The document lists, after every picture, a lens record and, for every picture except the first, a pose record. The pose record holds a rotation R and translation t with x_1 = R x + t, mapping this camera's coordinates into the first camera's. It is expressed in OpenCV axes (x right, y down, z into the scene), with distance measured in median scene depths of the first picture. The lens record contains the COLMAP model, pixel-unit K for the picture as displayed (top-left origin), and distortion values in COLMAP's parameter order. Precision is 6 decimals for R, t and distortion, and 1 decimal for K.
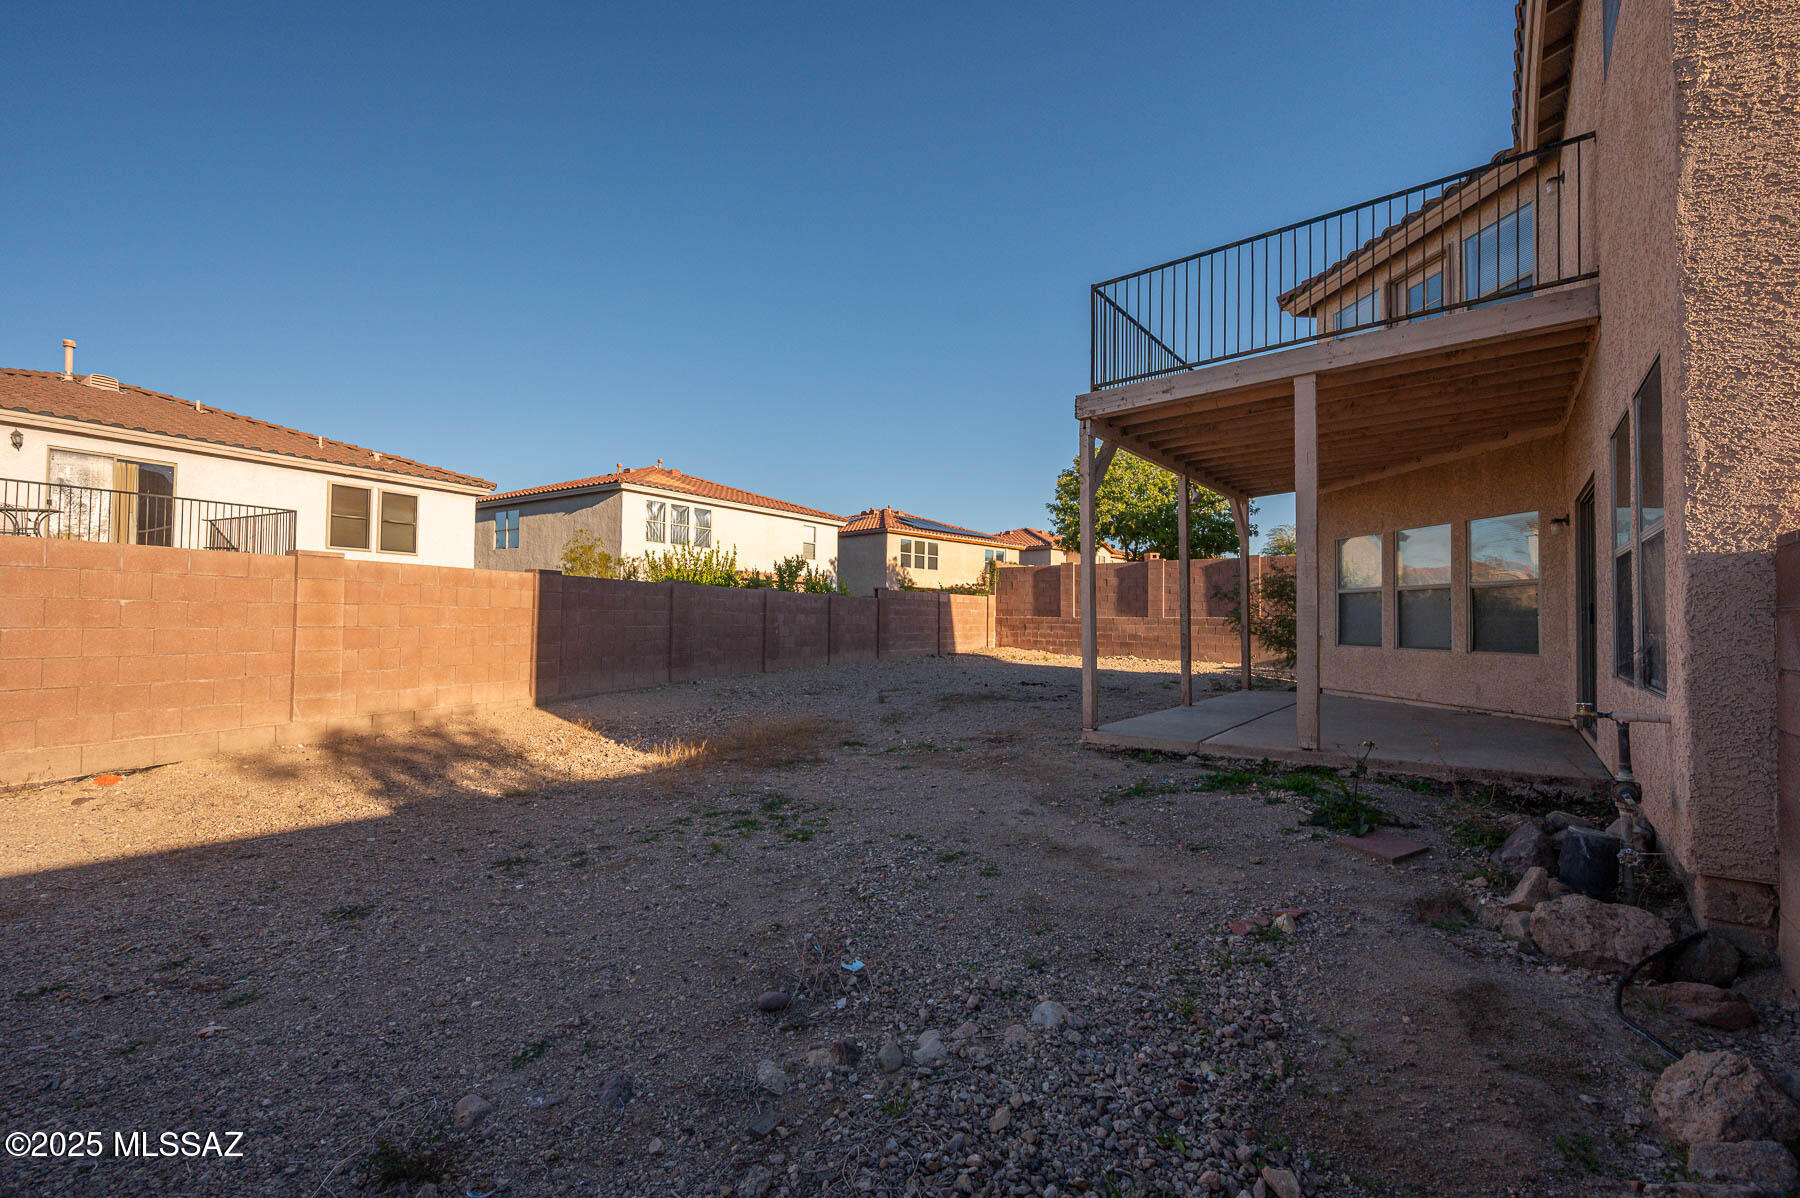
lens RADIAL K [[770.4, 0, 906.5], [0, 770.4, 598.8], [0, 0, 1]] dist [-0.003916, -0.000549]
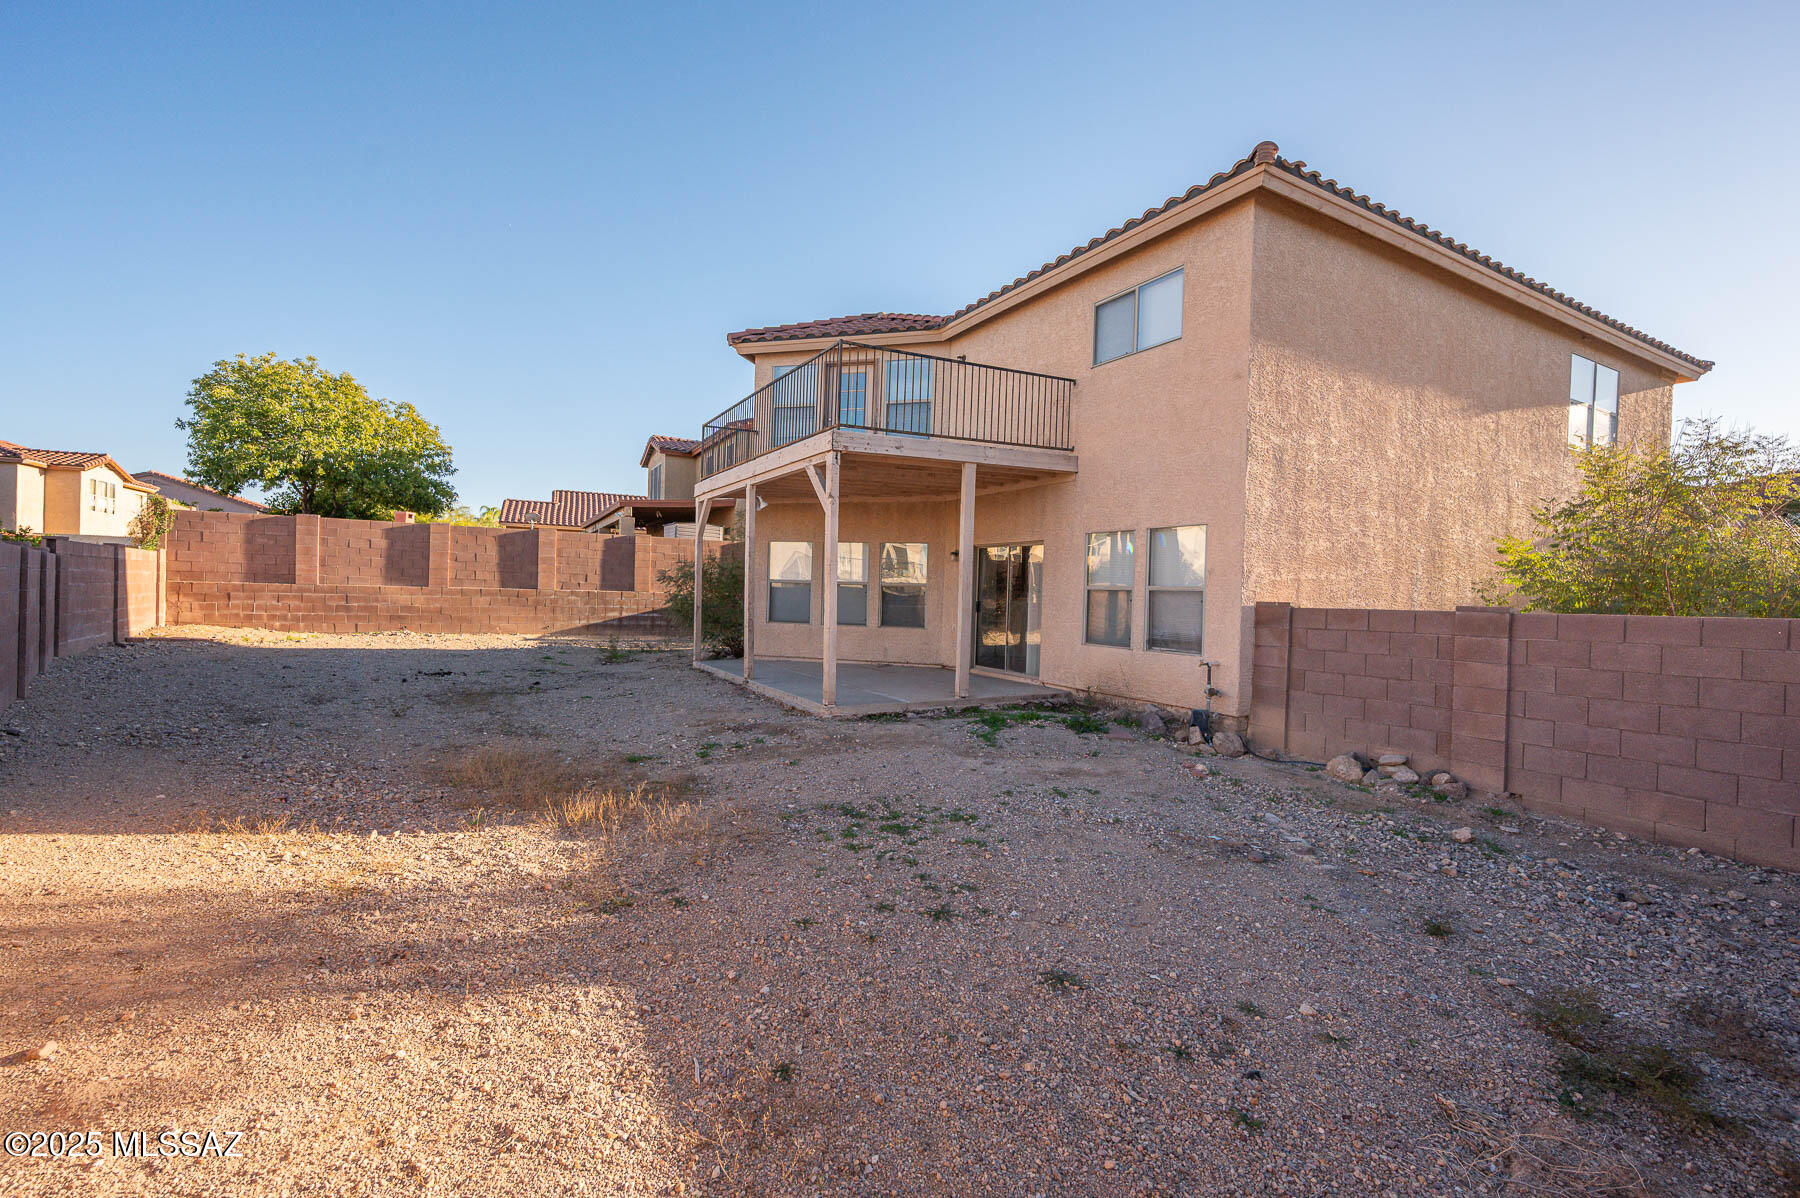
lens RADIAL K [[770.4, 0, 904.2], [0, 770.4, 604.3], [0, 0, 1]] dist [-0.003916, -0.000549]
pose [[0.388924, -0.012428, 0.921186, -0.530900], [-0.049962, 0.998153, 0.034560, -0.025352], [-0.919914, -0.059466, 0.387585, 0.265459]]
